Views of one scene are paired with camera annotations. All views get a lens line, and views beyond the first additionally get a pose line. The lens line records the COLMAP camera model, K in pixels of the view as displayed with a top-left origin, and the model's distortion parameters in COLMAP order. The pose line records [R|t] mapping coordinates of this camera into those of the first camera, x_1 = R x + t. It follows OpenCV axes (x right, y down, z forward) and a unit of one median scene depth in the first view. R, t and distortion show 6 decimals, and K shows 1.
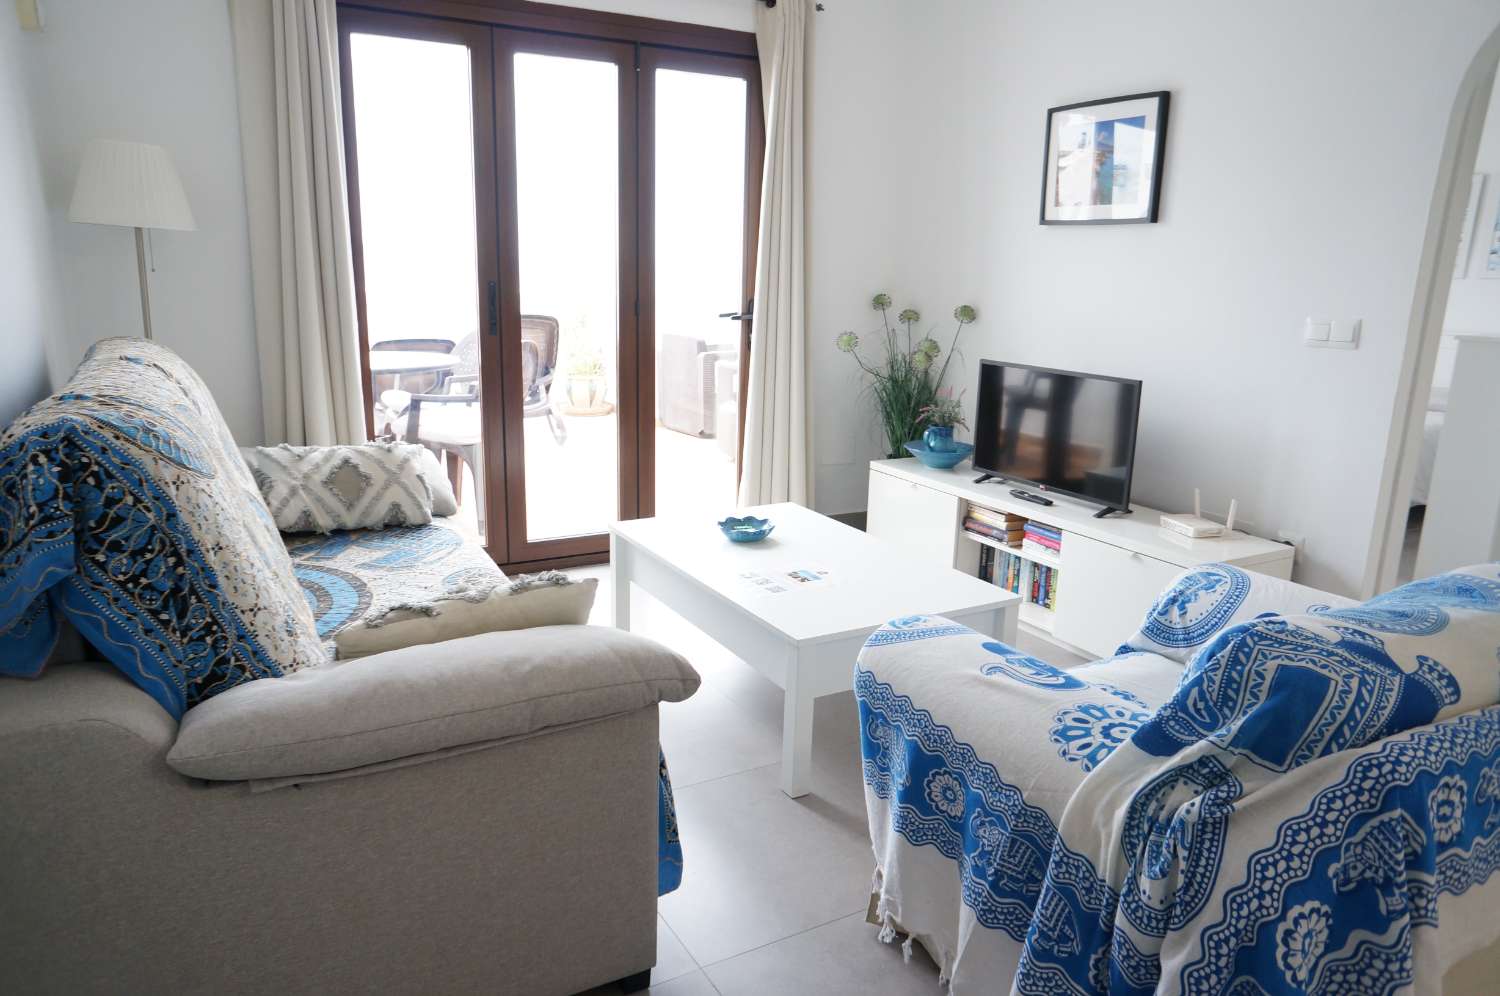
lens RADIAL K [[1009.0, 0, 750.0], [0, 1009.0, 498.0], [0, 0, 1]] dist [-0.004989, 0.001089]
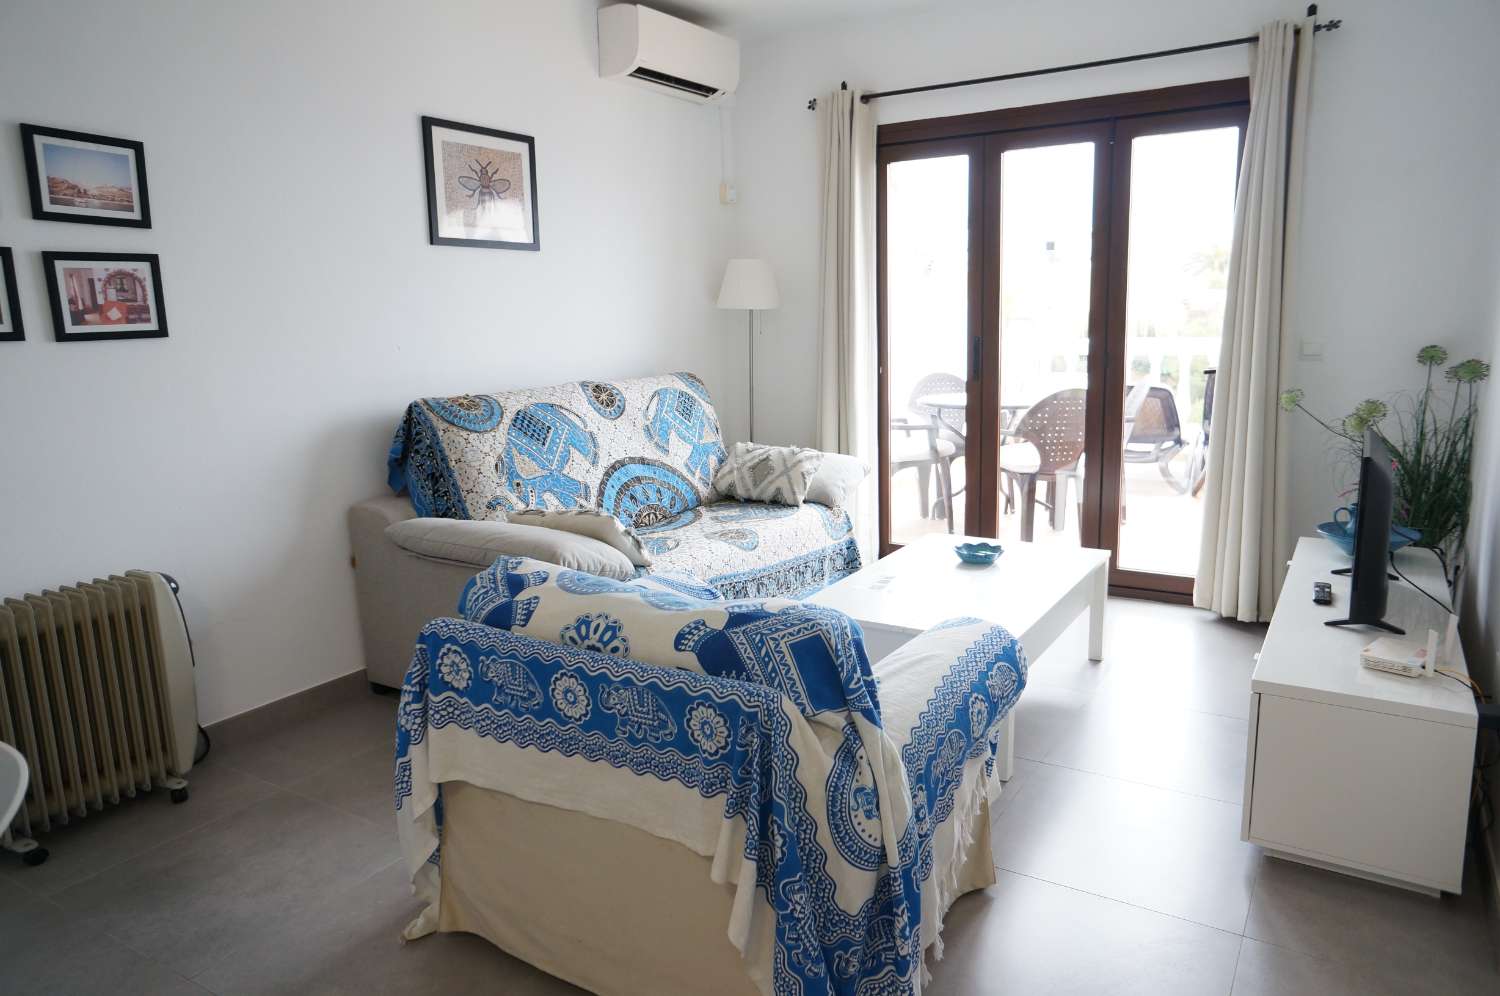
lens RADIAL K [[1009.0, 0, 750.0], [0, 1009.0, 498.0], [0, 0, 1]] dist [-0.004989, 0.001089]
pose [[0.470861, 0.127786, -0.872903, 0.943394], [-0.167265, 0.984438, 0.053887, -0.053539], [0.866205, 0.120633, 0.484908, 0.239792]]
